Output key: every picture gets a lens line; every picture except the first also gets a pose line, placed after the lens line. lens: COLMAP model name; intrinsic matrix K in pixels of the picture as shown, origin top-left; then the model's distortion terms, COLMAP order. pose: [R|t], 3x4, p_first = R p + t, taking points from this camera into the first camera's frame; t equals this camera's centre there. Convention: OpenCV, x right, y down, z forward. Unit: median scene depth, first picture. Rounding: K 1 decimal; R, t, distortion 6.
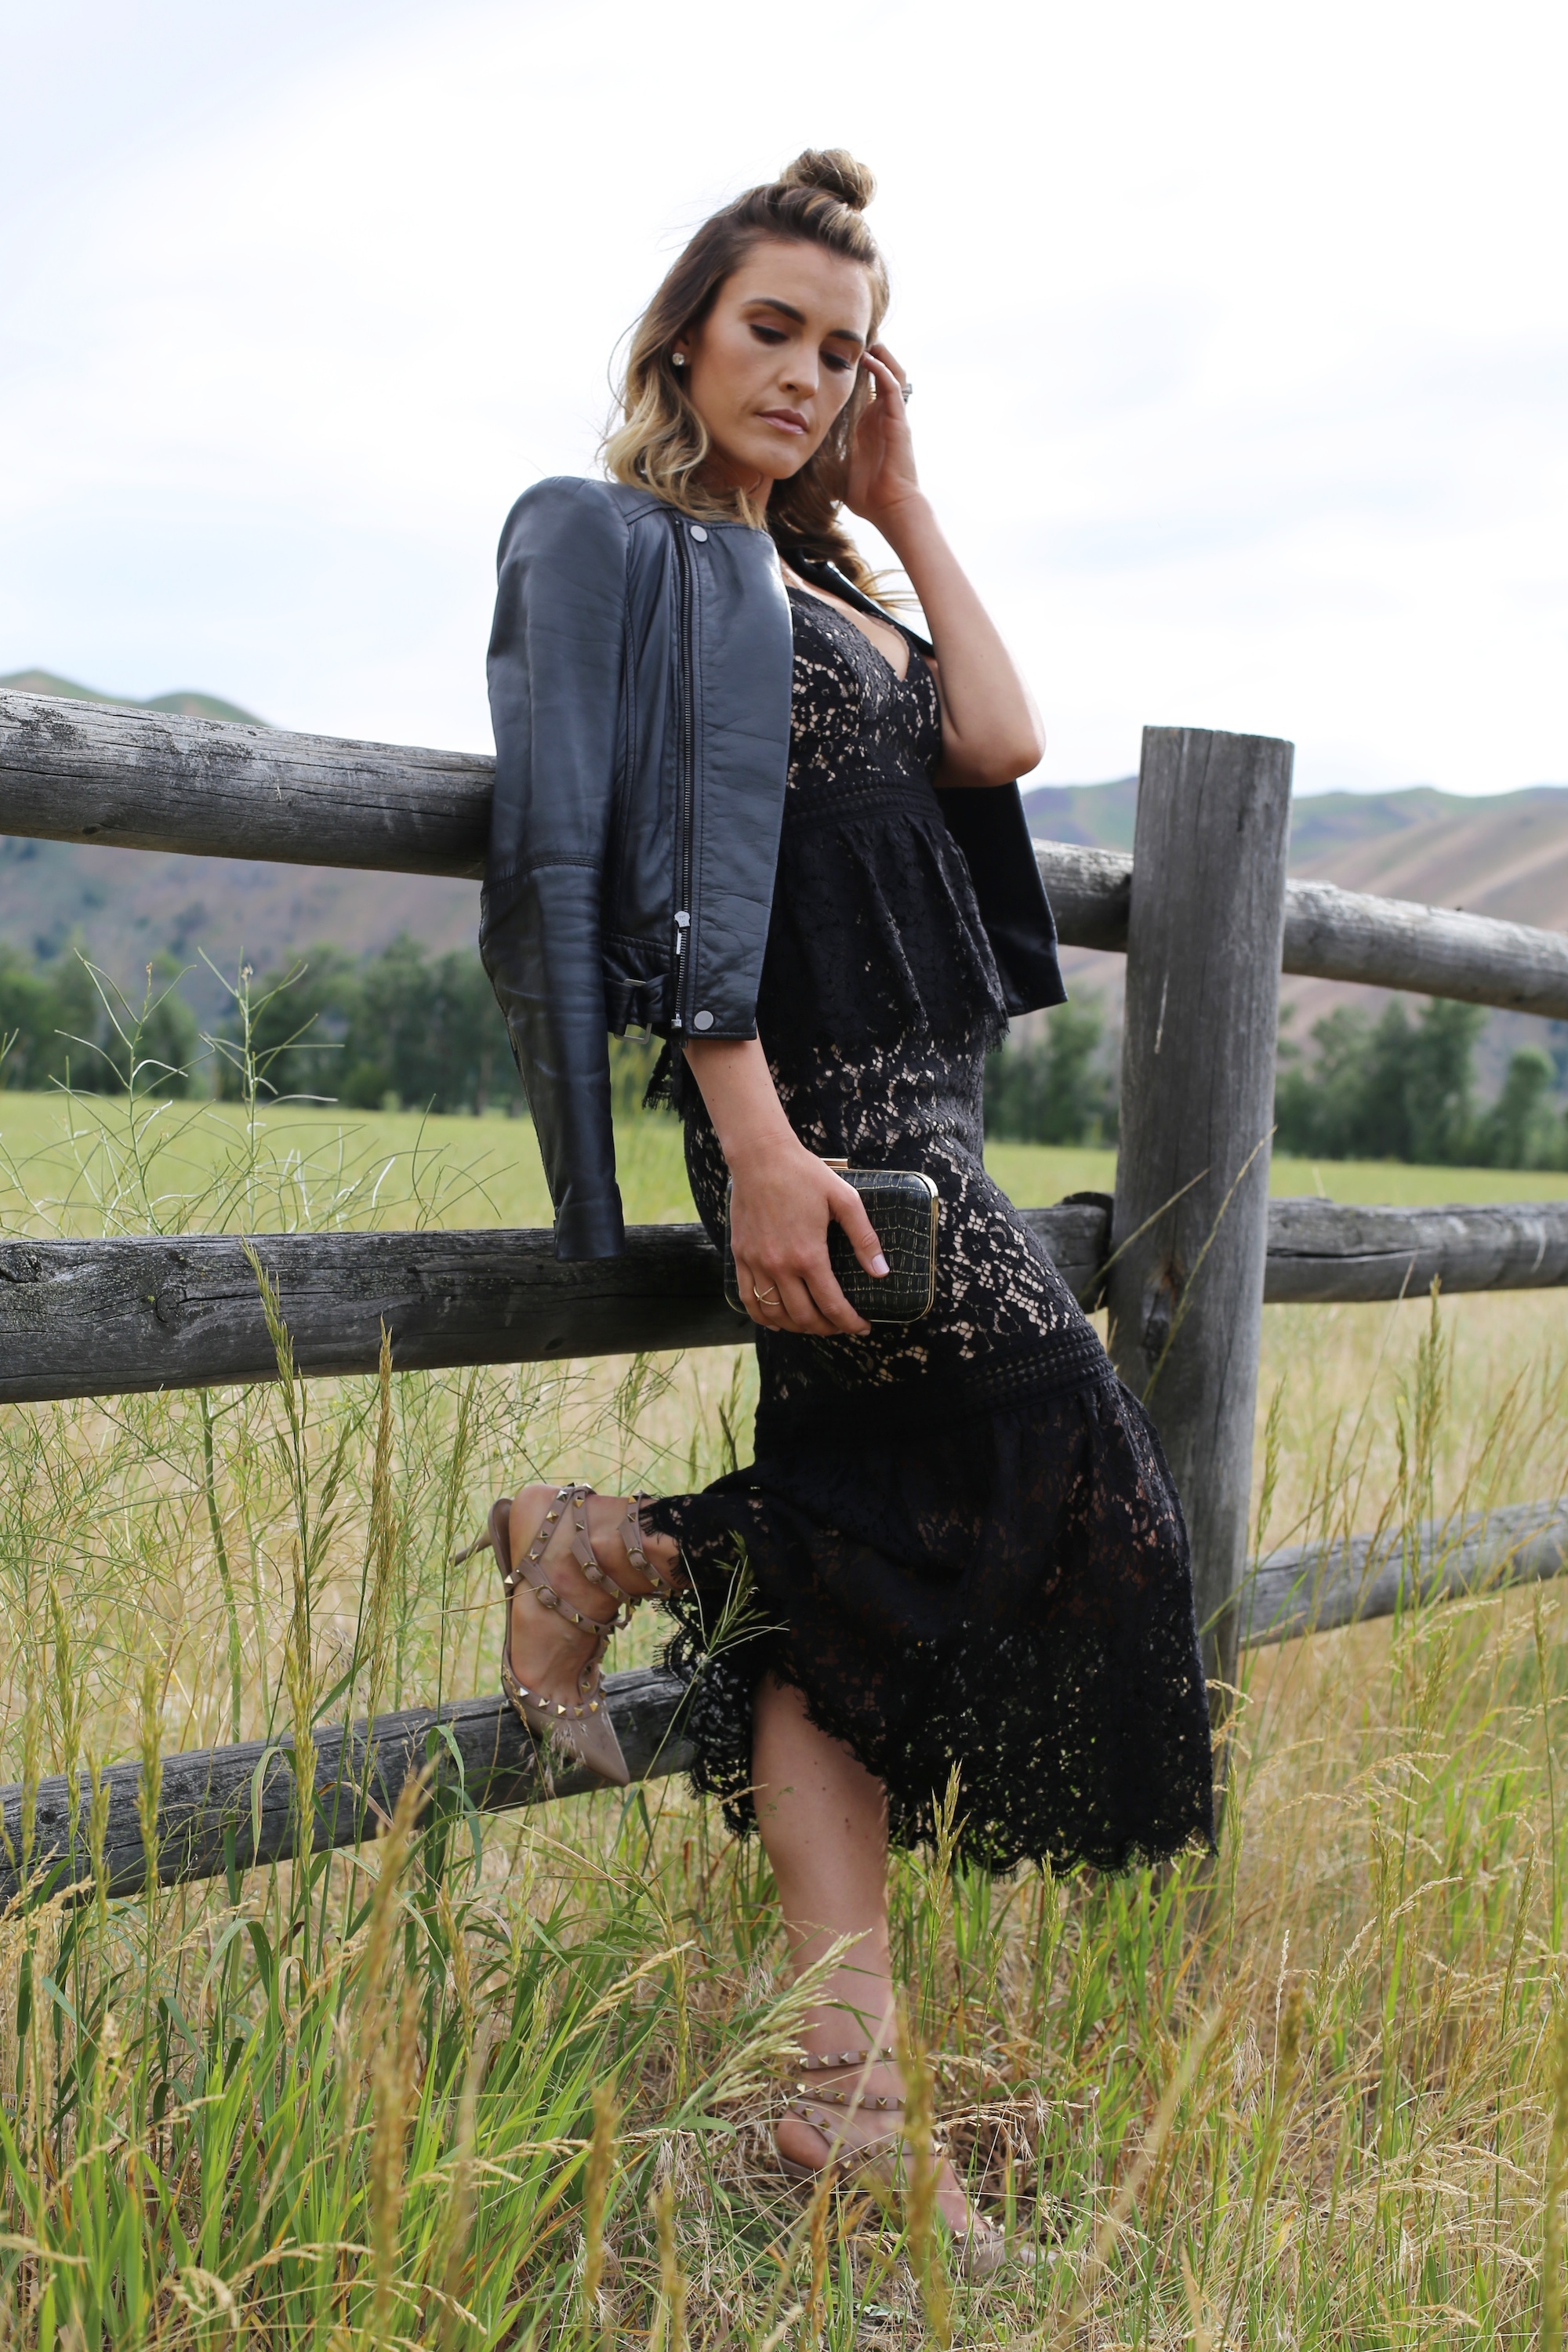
lens RADIAL K [[3436.2, 0, 764.9], [0, 3436.2, 1176.7], [0, 0, 1]] dist [-0.120959, 0.000000]
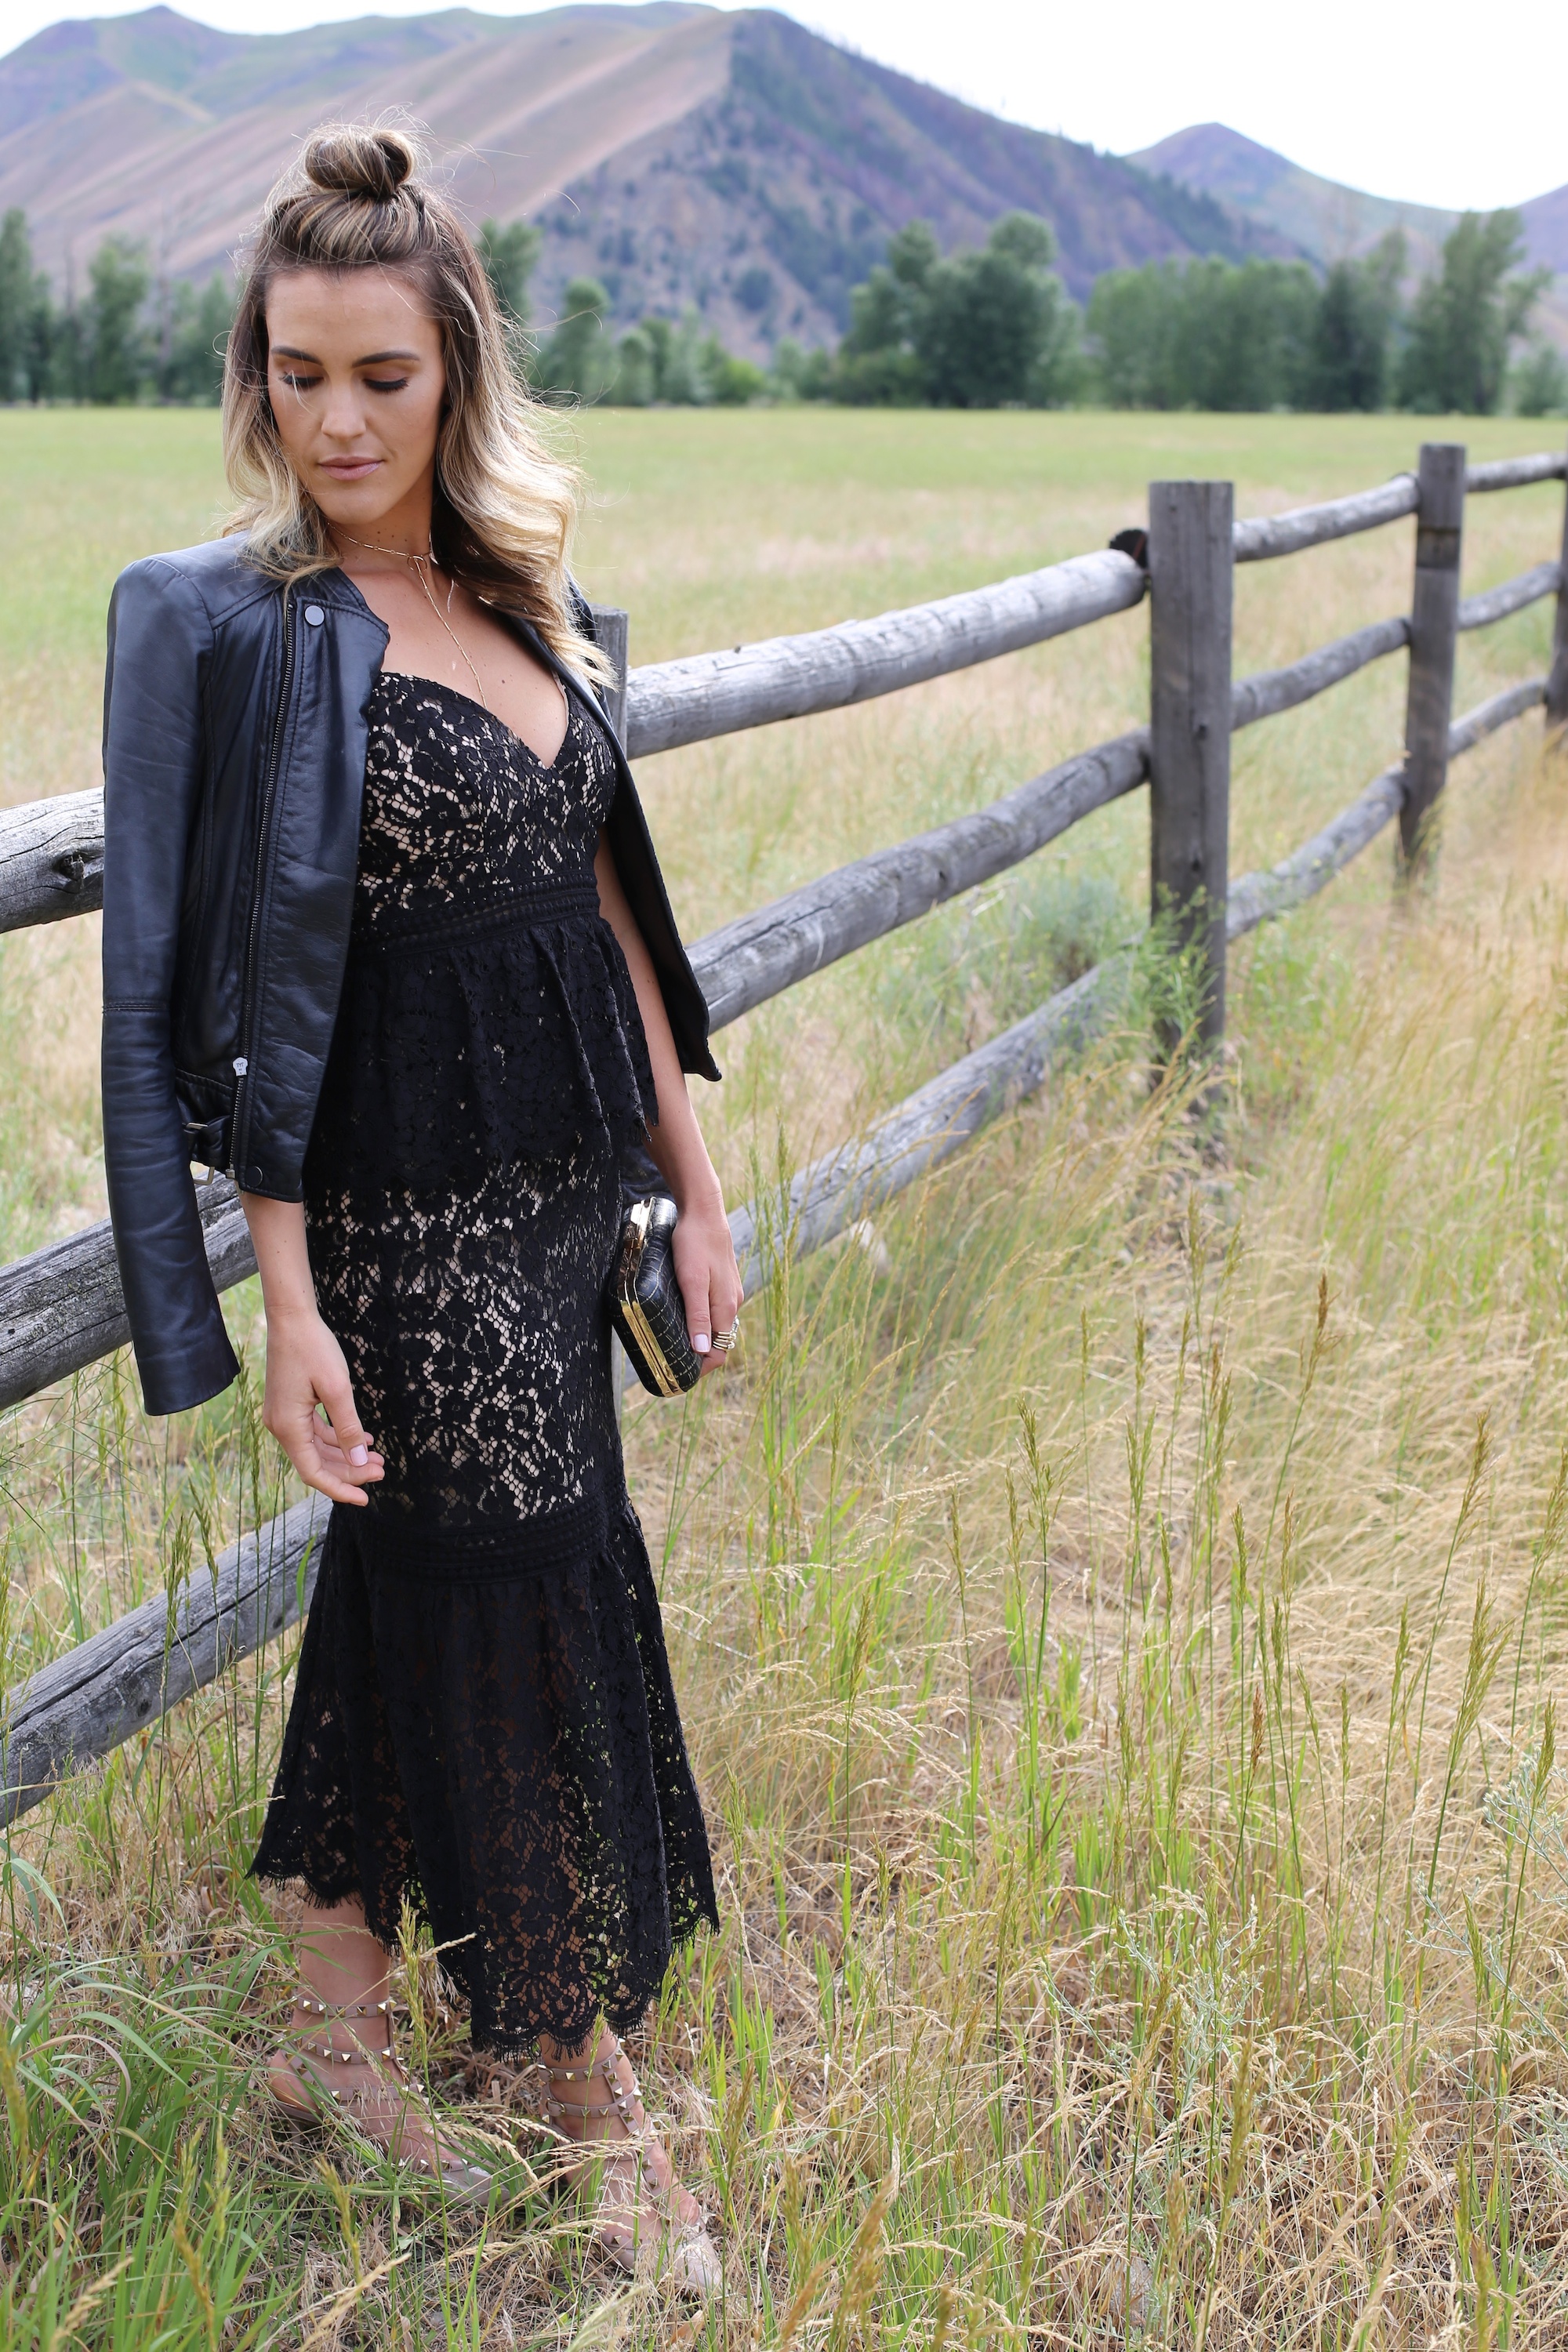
lens RADIAL K [[3436.2, 0, 769.9], [0, 3436.2, 1173.6], [0, 0, 1]] dist [-0.120959, 0.000000]
pose [[0.962099, -0.103116, 0.252452, -0.078568], [0.046263, 0.974052, 0.221547, -0.184322], [-0.268746, -0.201471, 0.941905, -0.010902]]
